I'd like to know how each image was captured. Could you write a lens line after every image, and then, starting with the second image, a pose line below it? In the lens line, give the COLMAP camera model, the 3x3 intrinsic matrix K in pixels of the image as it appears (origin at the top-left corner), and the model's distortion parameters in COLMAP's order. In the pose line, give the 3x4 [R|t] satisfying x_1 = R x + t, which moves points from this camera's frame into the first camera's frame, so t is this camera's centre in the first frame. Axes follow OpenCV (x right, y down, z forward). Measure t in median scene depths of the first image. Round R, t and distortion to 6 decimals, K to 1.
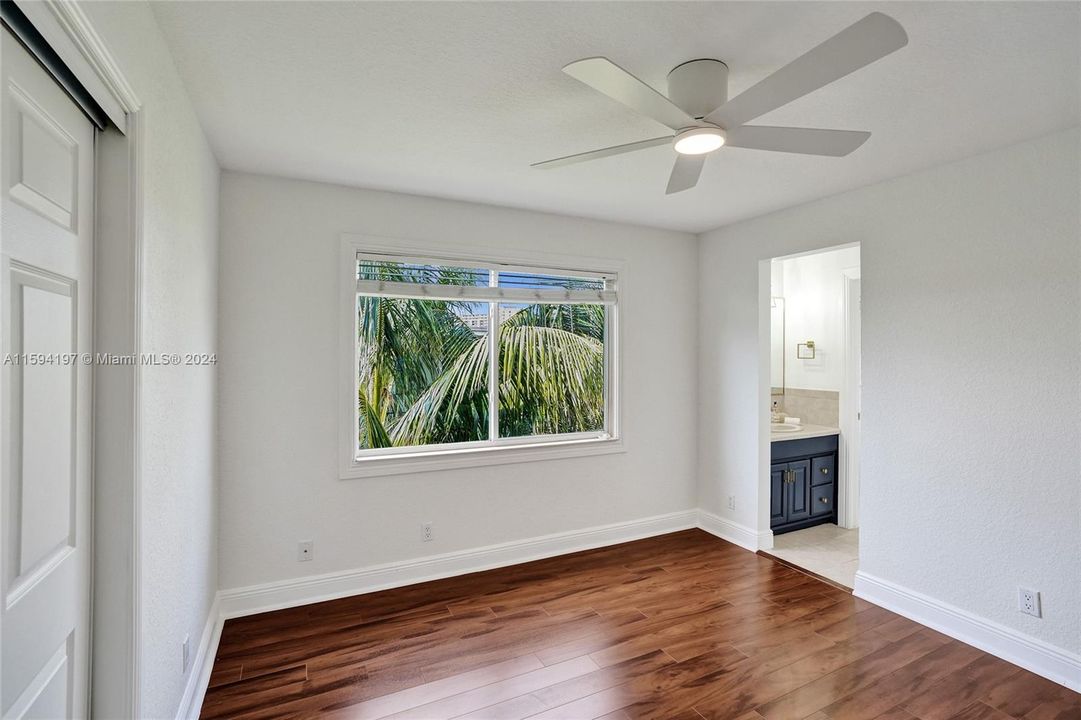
lens RADIAL K [[509.7, 0, 540.1], [0, 509.7, 352.5], [0, 0, 1]] dist [-0.050695, 0.031505]
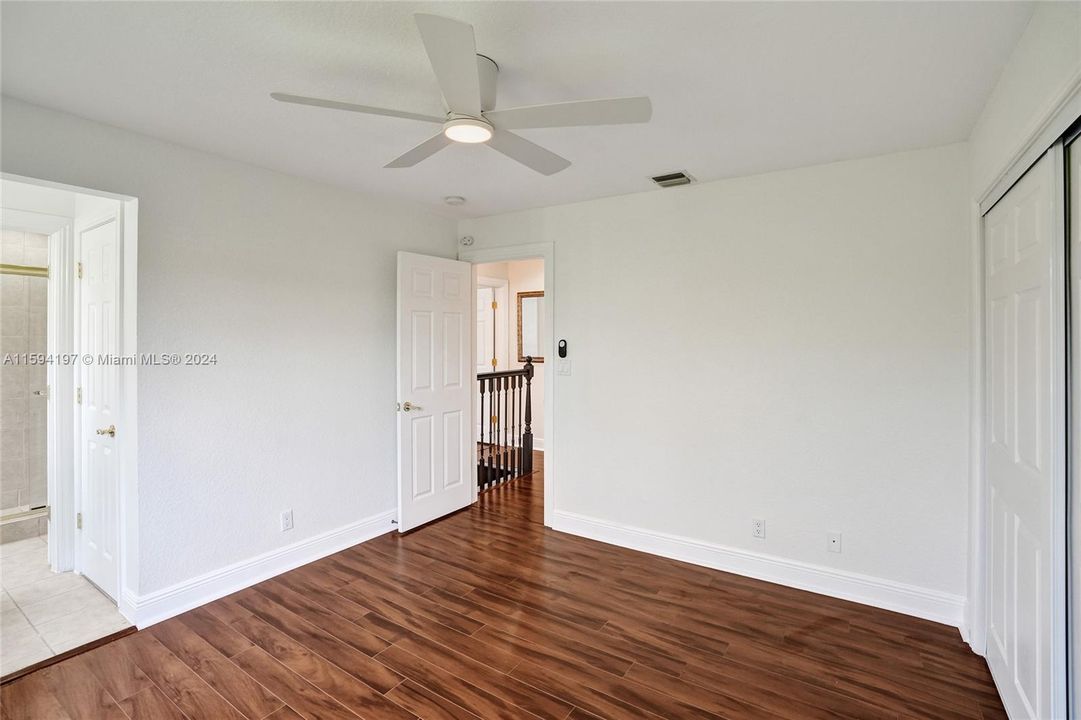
lens RADIAL K [[504.3, 0, 536.7], [0, 504.3, 334.6], [0, 0, 1]] dist [-0.062674, 0.026002]
pose [[-0.492017, 0.000425, 0.870586, -0.503581], [-0.003779, 0.999989, -0.002624, 0.001385], [-0.870578, -0.004582, -0.492010, 1.078087]]
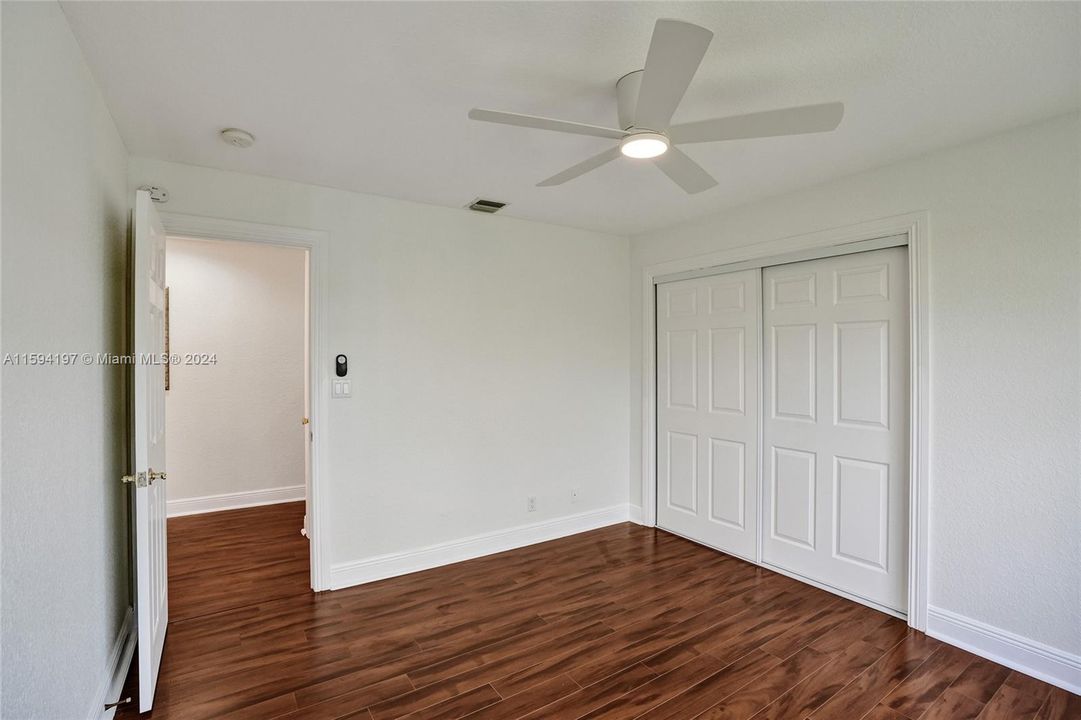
lens RADIAL K [[500.5, 0, 539.0], [0, 500.5, 351.4], [0, 0, 1]] dist [-0.059672, 0.026443]
pose [[-0.993877, -0.003815, -0.110427, 0.506088], [-0.002817, 0.999954, -0.009194, 0.017382], [0.110457, -0.008827, -0.993842, 1.569439]]
